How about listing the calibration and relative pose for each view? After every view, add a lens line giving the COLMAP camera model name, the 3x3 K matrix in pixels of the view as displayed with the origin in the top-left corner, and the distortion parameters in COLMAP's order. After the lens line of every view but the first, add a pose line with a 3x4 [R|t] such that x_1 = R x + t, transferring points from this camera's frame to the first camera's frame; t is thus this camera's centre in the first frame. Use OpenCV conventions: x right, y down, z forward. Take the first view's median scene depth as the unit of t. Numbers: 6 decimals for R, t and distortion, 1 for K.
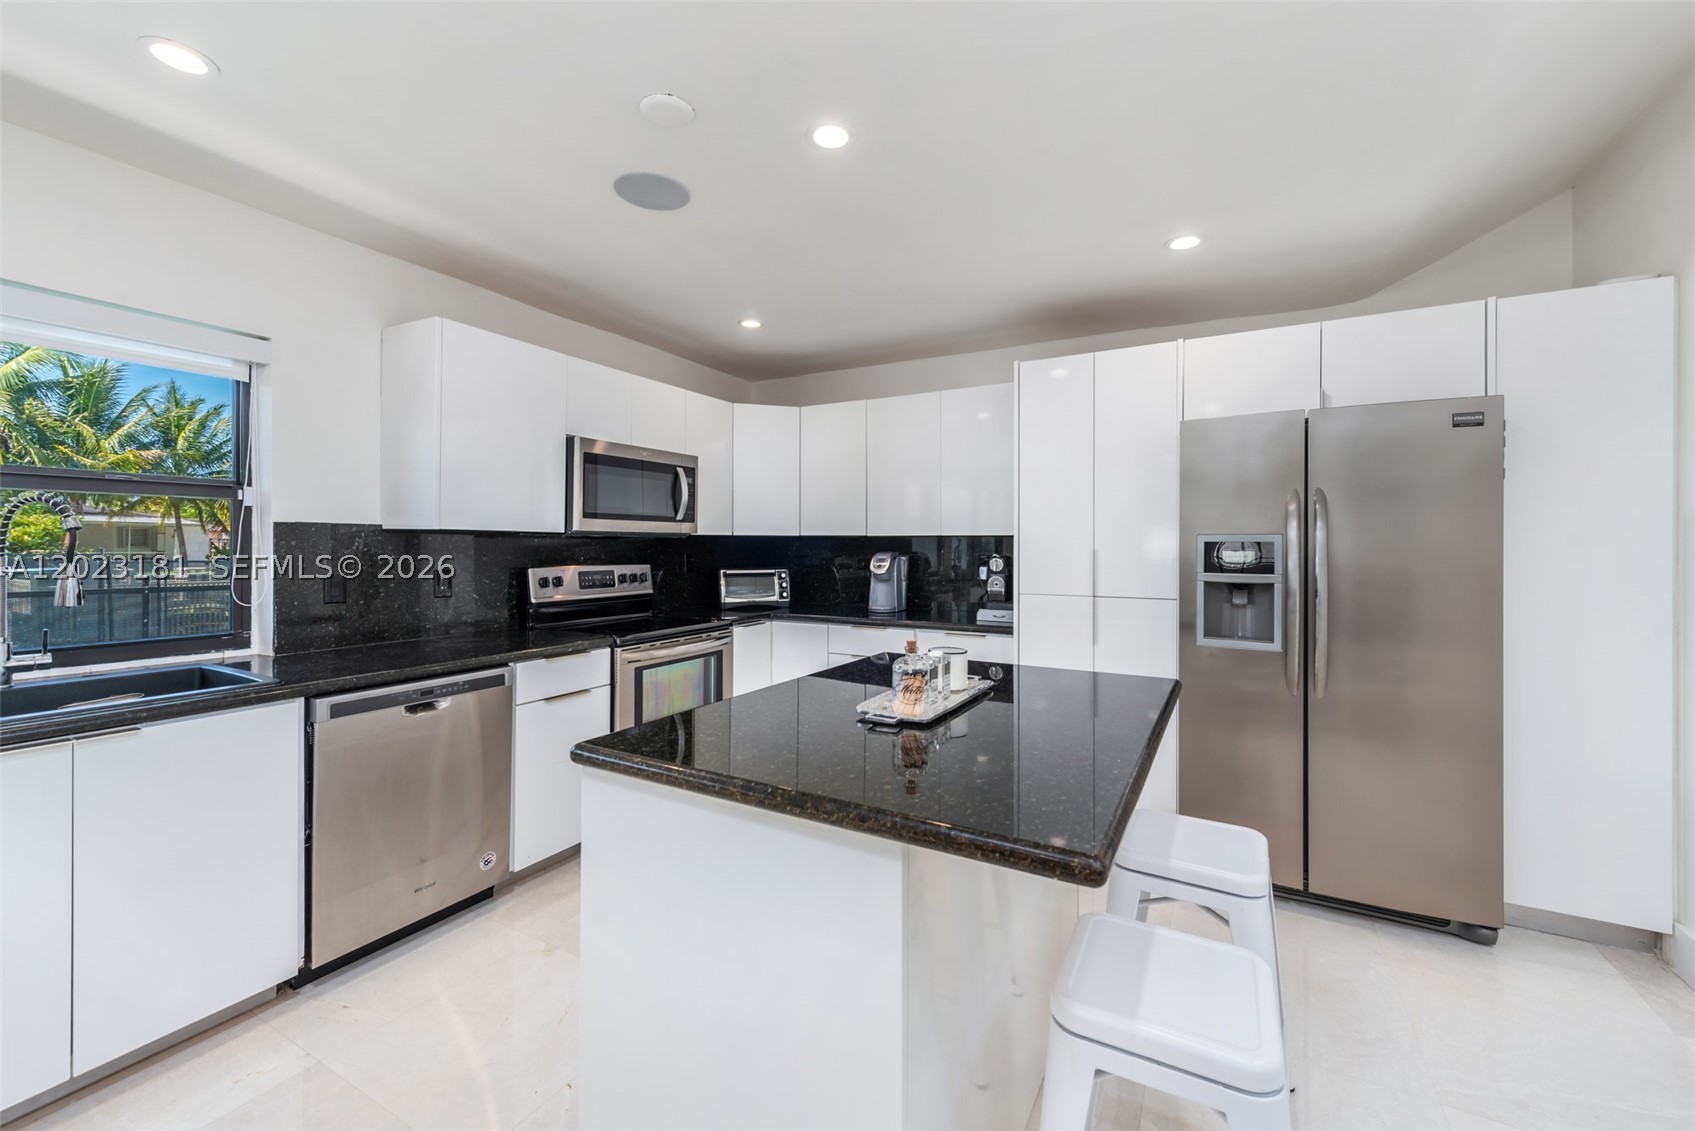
lens RADIAL K [[686.4, 0, 852.9], [0, 686.4, 549.1], [0, 0, 1]] dist [0.010434, -0.000122]
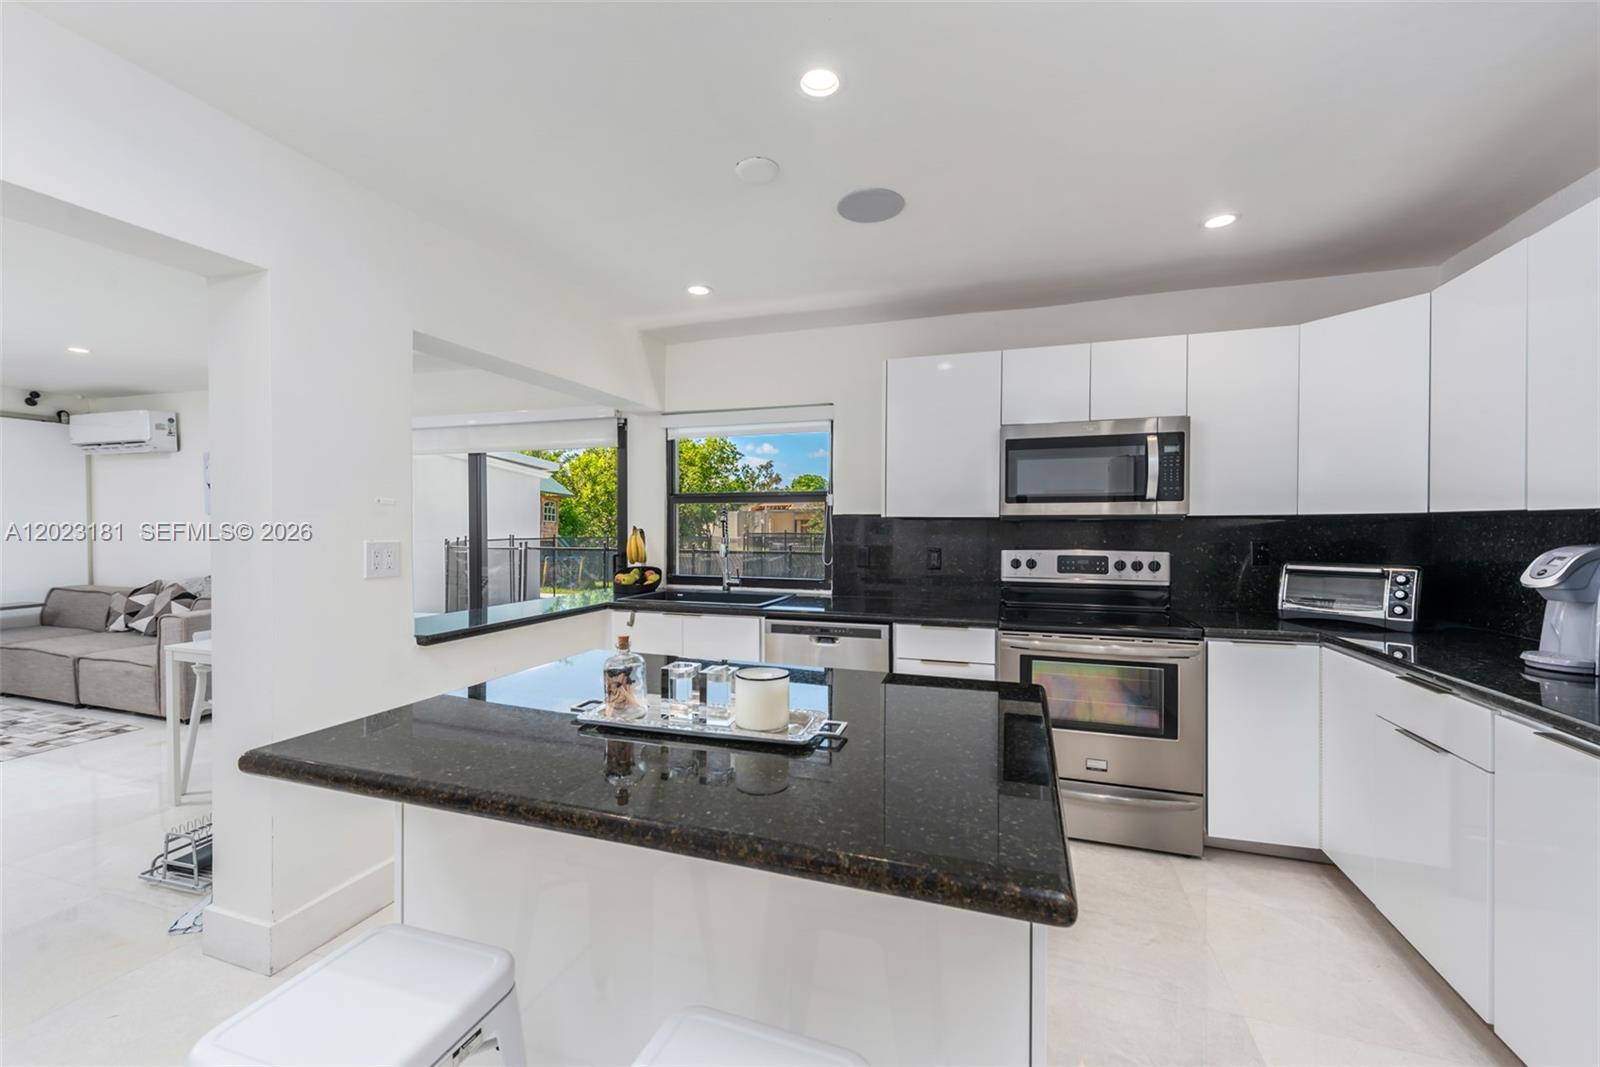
lens RADIAL K [[635.6, 0, 797.8], [0, 635.6, 529.7], [0, 0, 1]] dist [0.002589, -0.000075]
pose [[0.174633, 0.001523, -0.984632, 0.569696], [-0.006994, 0.999975, 0.000306, -0.002344], [0.984609, 0.006834, 0.174640, 0.593775]]
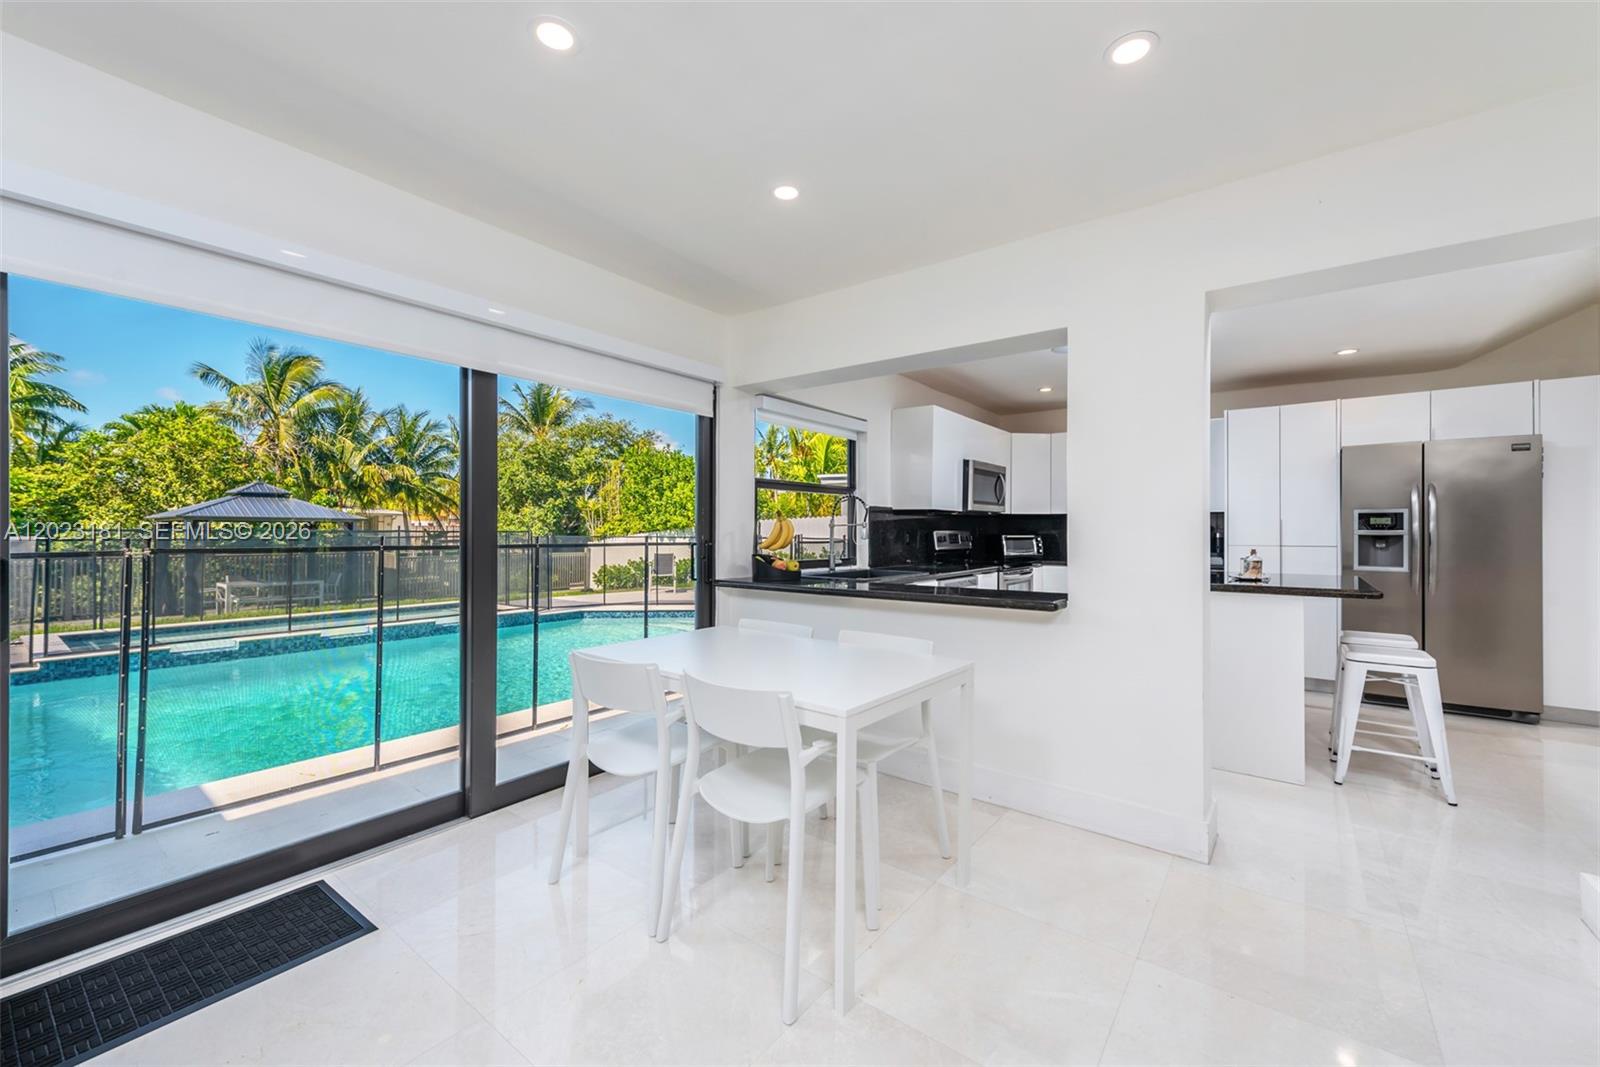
lens RADIAL K [[635.6, 0, 797.8], [0, 635.6, 529.7], [0, 0, 1]] dist [0.002589, -0.000075]
pose [[0.987161, -0.001392, -0.159721, -0.661865], [0.000243, 0.999974, -0.007209, 0.043015], [0.159727, 0.007078, 0.987136, -0.871983]]
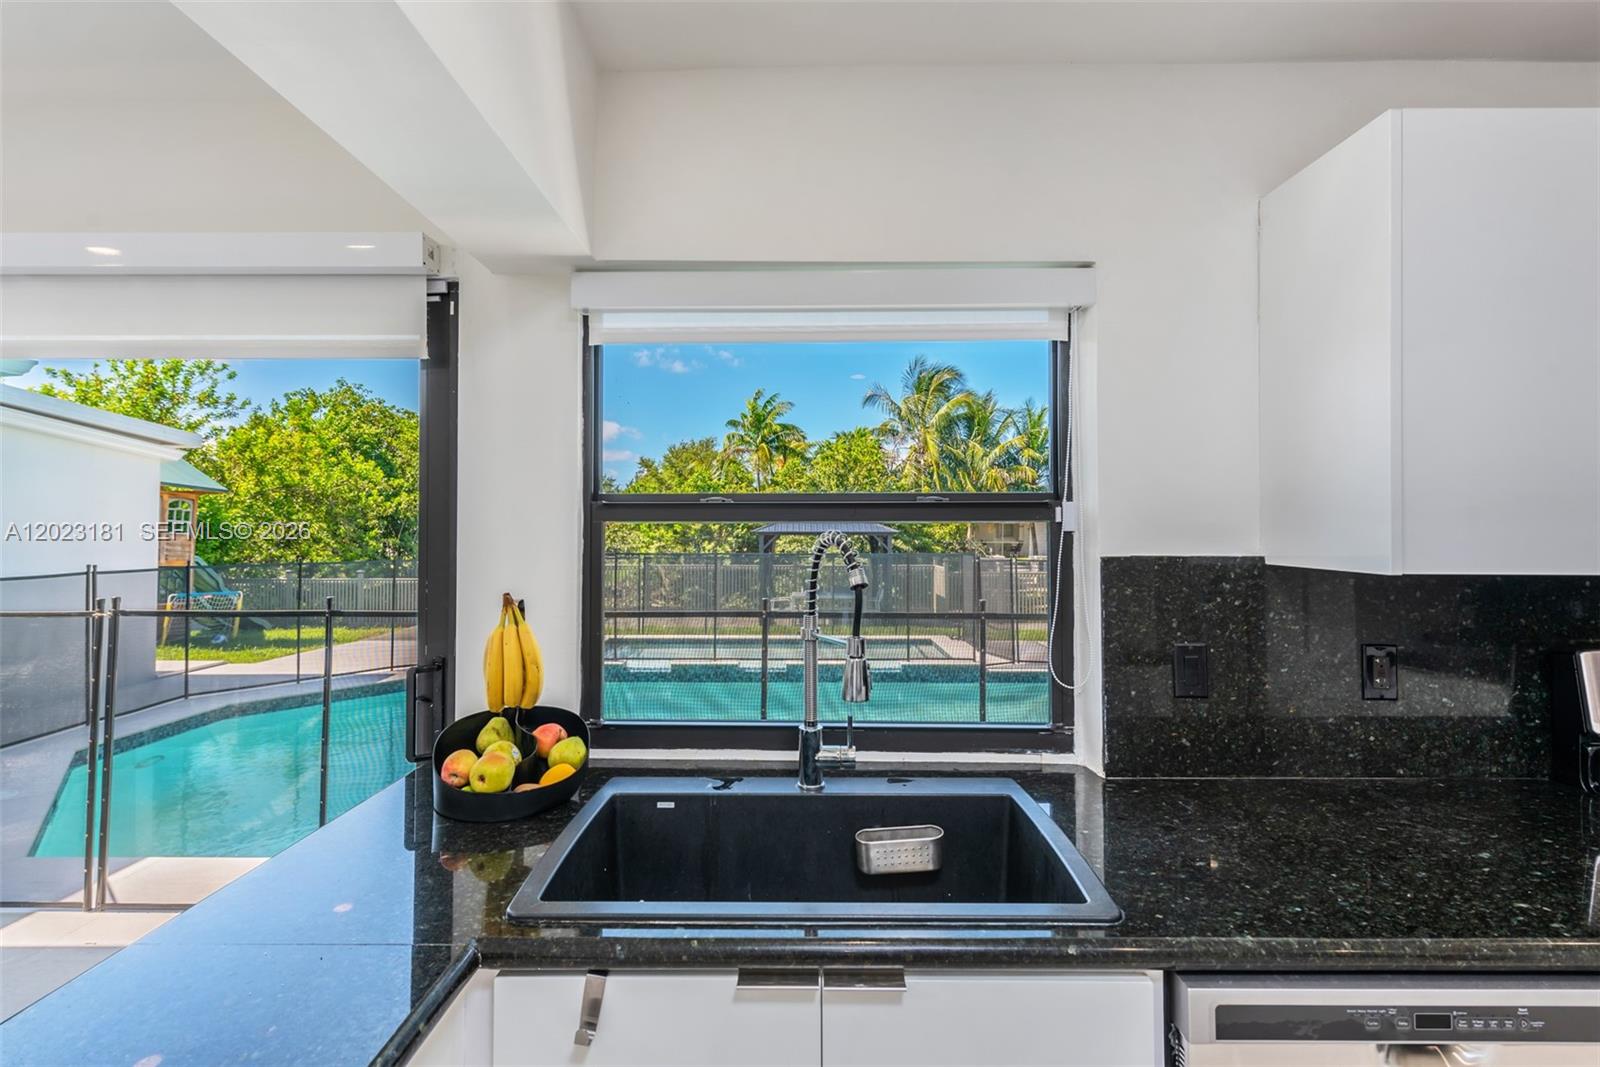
lens RADIAL K [[750.2, 0, 799.3], [0, 750.2, 515.1], [0, 0, 1]] dist [0.001893, 0.000097]
pose [[0.475475, -0.024198, -0.879397, -0.341733], [-0.001770, 0.999593, -0.028462, -0.051253], [0.879728, 0.015090, 0.475238, 0.403829]]
